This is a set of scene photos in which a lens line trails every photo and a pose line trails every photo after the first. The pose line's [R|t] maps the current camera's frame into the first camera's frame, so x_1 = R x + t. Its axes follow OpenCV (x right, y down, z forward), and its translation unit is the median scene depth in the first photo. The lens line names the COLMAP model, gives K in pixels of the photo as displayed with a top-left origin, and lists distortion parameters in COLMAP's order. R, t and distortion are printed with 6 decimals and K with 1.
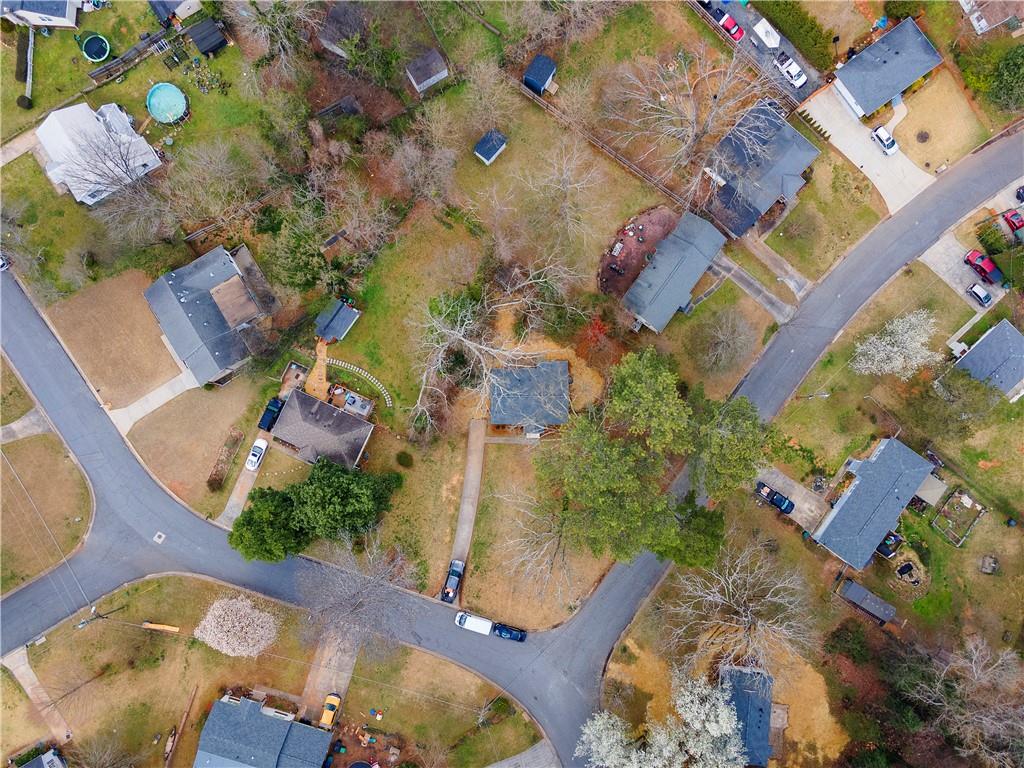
lens RADIAL K [[753.2, 0, 512.0], [0, 753.2, 384.0], [0, 0, 1]] dist [0.023596, 0.052700]
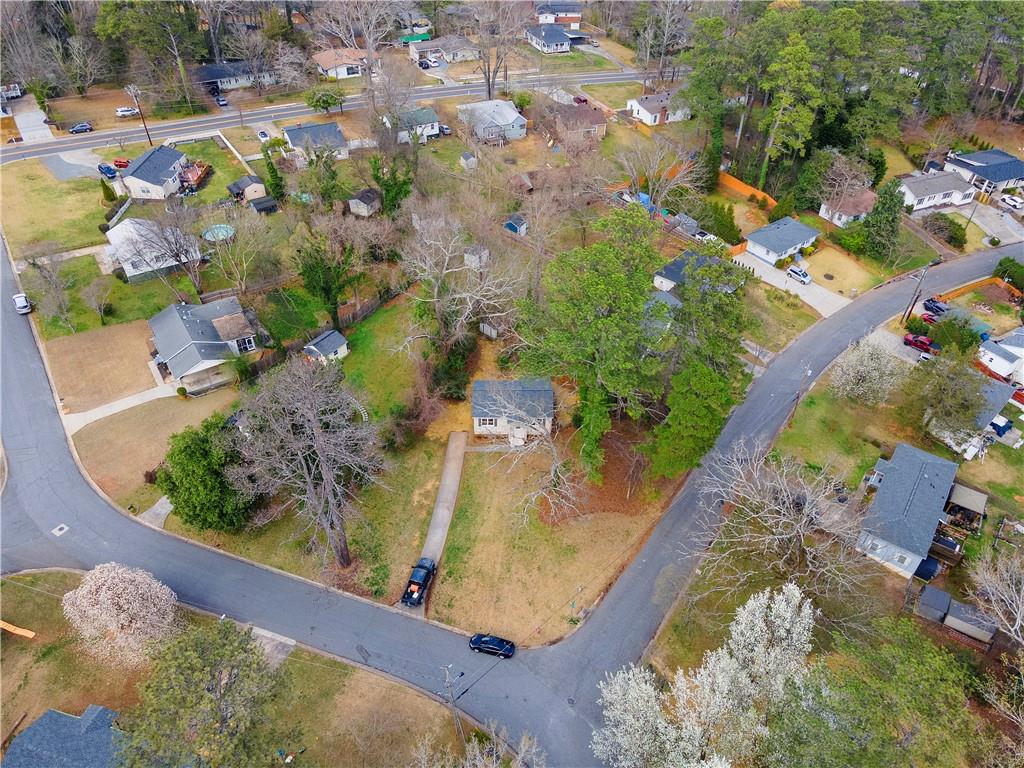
lens RADIAL K [[753.2, 0, 512.0], [0, 753.2, 384.0], [0, 0, 1]] dist [0.023596, 0.052700]
pose [[0.999663, 0.002444, 0.025846, -0.002684], [0.017171, 0.684435, -0.728872, 0.687349], [-0.019471, 0.729070, 0.684162, 0.310793]]
